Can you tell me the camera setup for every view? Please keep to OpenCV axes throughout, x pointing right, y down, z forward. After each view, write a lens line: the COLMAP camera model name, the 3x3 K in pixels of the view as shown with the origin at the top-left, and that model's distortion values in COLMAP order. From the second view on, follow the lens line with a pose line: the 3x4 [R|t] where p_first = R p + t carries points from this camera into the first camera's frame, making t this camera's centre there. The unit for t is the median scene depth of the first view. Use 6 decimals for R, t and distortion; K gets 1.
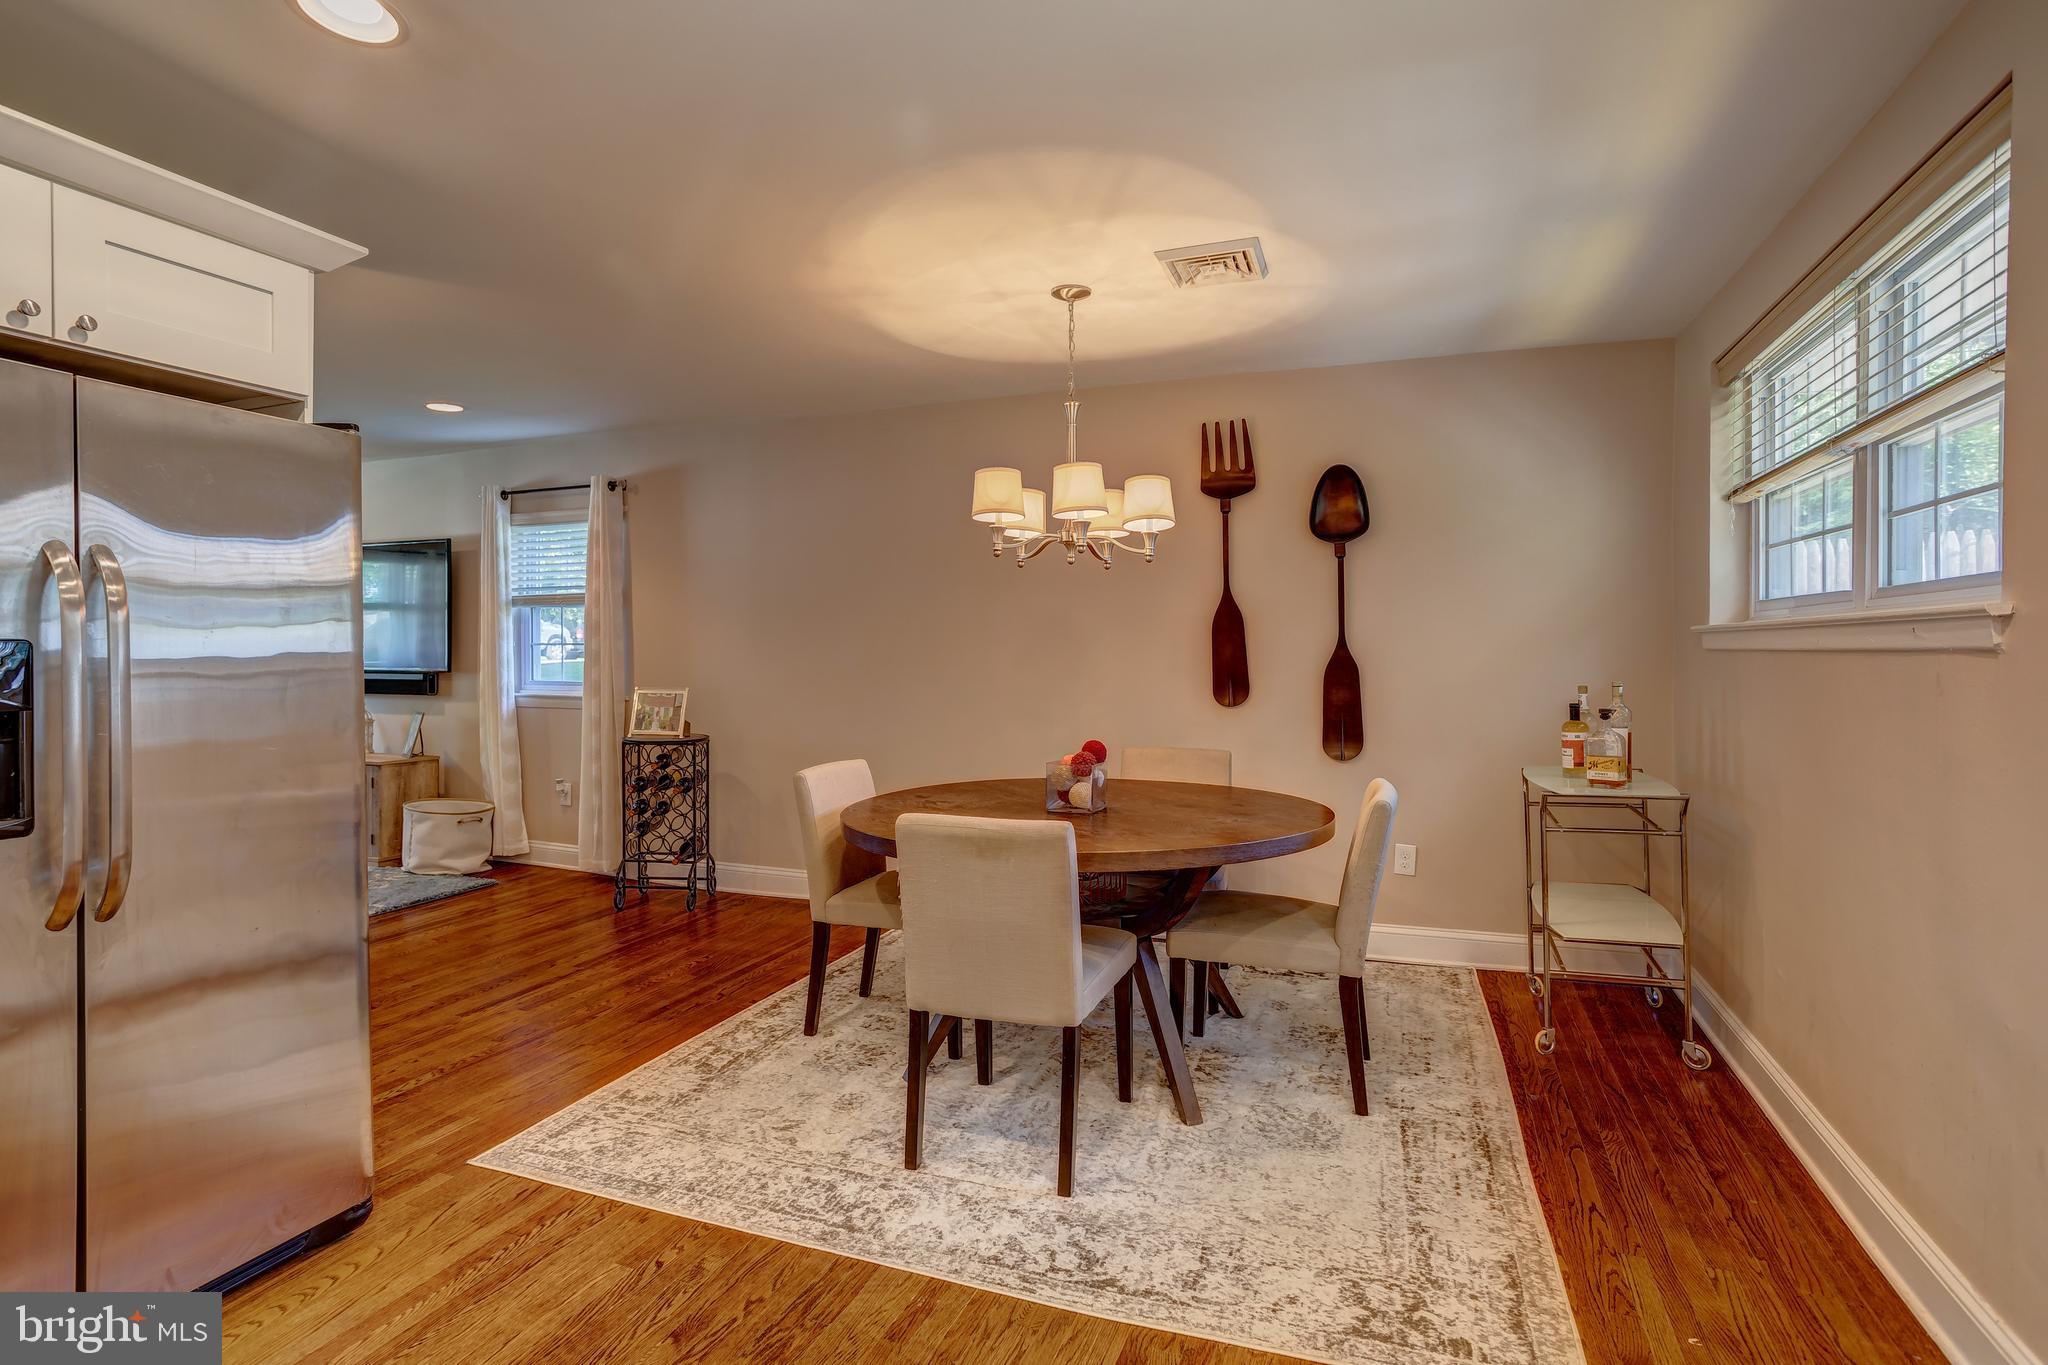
lens RADIAL K [[1016.3, 0, 1025.0], [0, 1016.3, 644.0], [0, 0, 1]] dist [-0.047489, 0.027699]
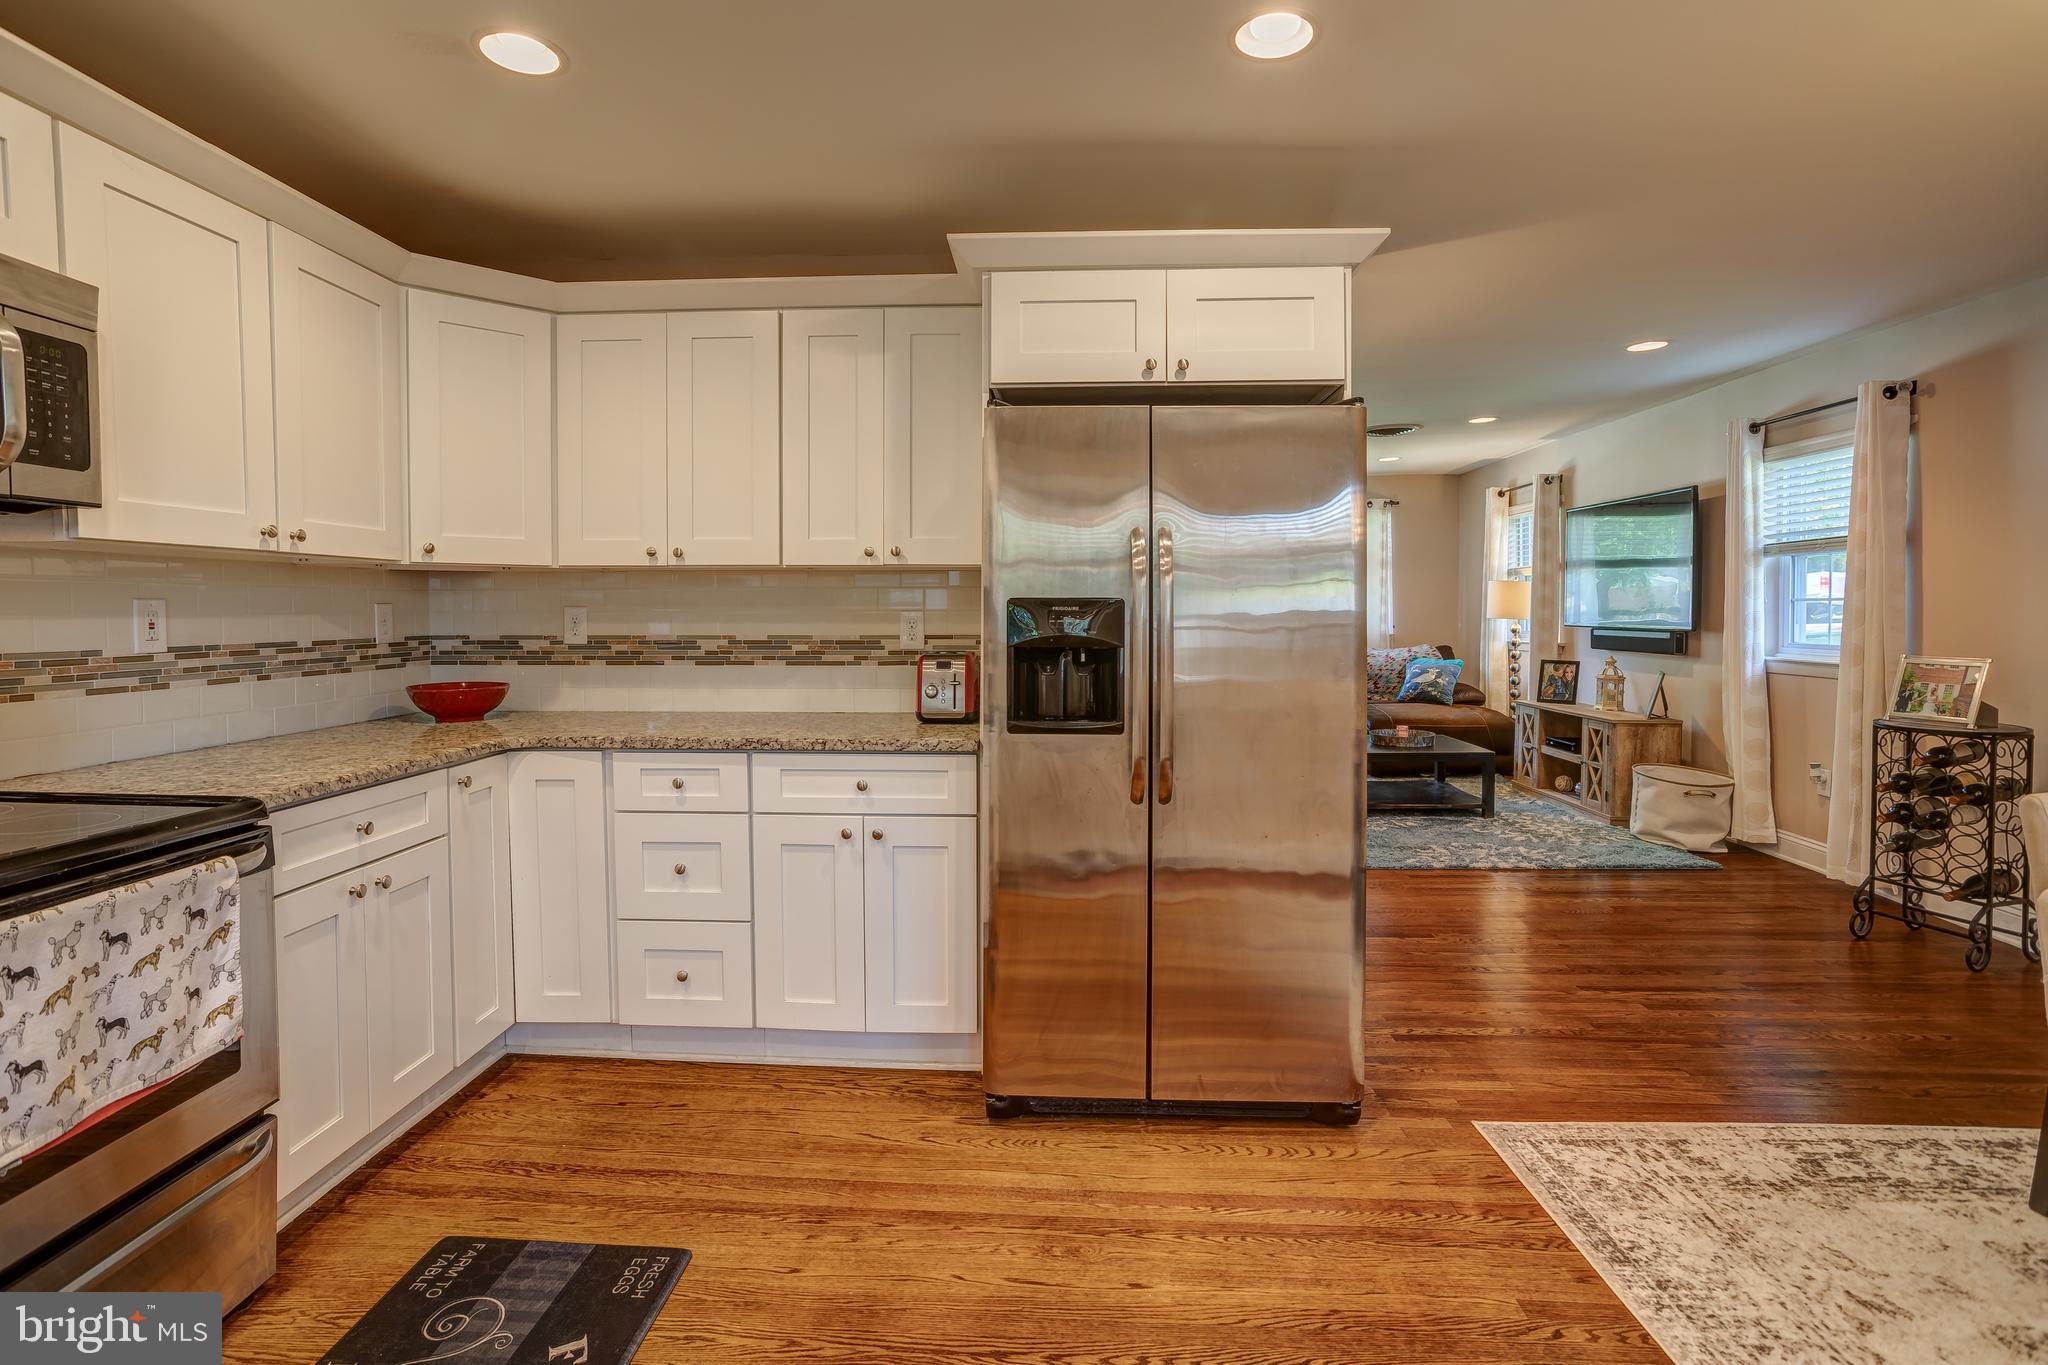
lens RADIAL K [[1016.3, 0, 1025.0], [0, 1016.3, 644.0], [0, 0, 1]] dist [-0.047489, 0.027699]
pose [[0.306782, 0.030506, -0.951291, 0.201626], [0.009009, 0.999348, 0.034952, 0.004292], [0.951737, -0.019293, 0.306307, 0.238266]]
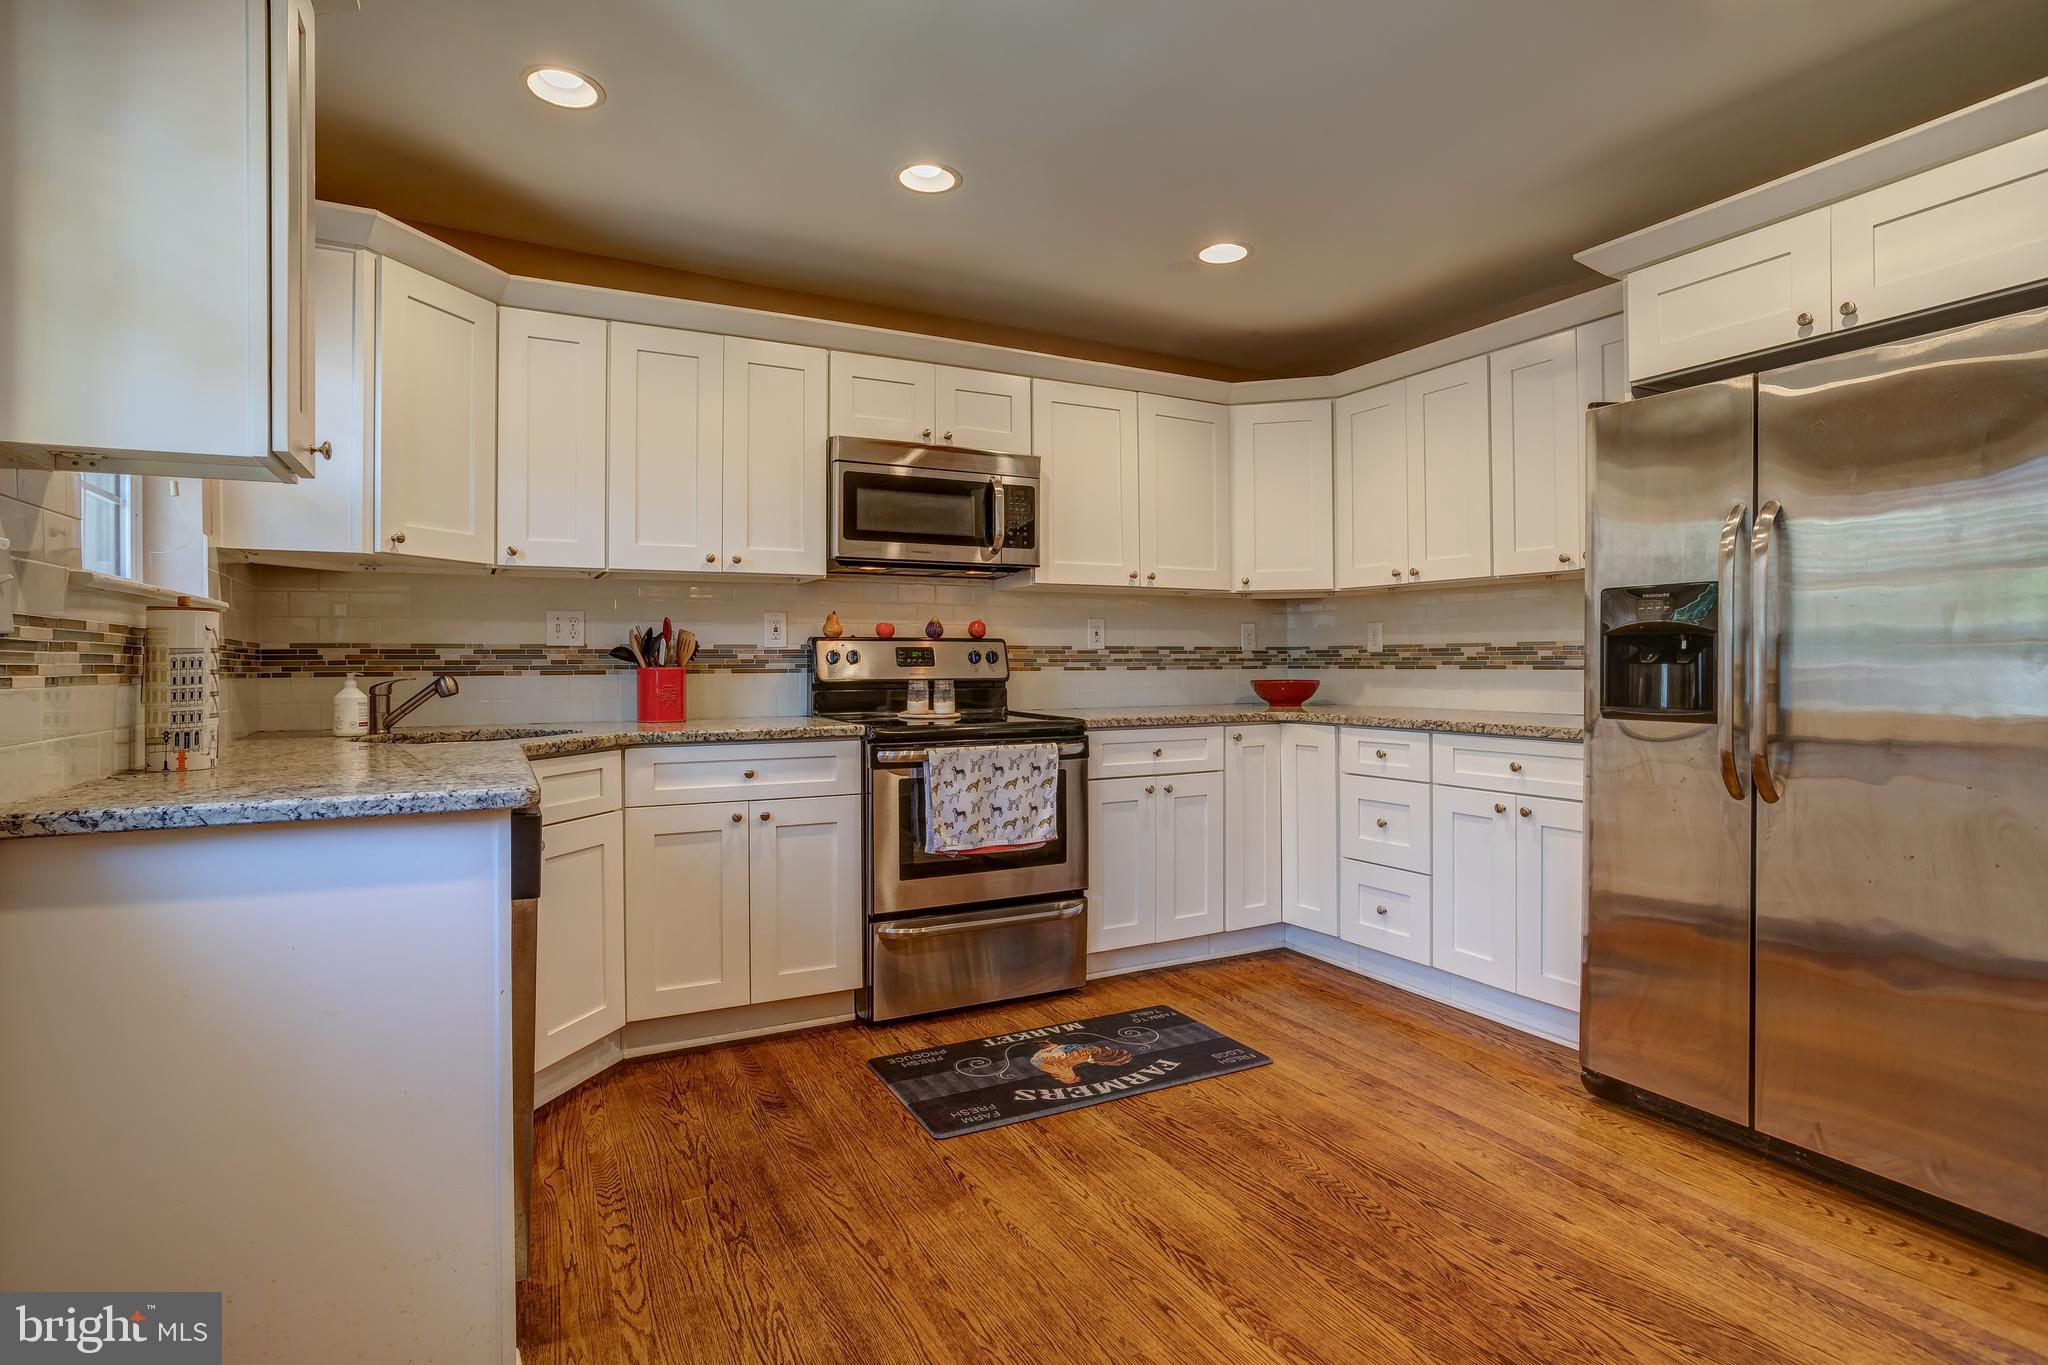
lens RADIAL K [[1019.7, 0, 981.8], [0, 1019.7, 652.8], [0, 0, 1]] dist [-0.069963, 0.055150]
pose [[-0.673783, -0.005397, -0.738910, 0.399368], [0.008802, 0.999844, -0.015329, 0.059212], [0.738877, -0.016832, -0.673630, 0.668290]]
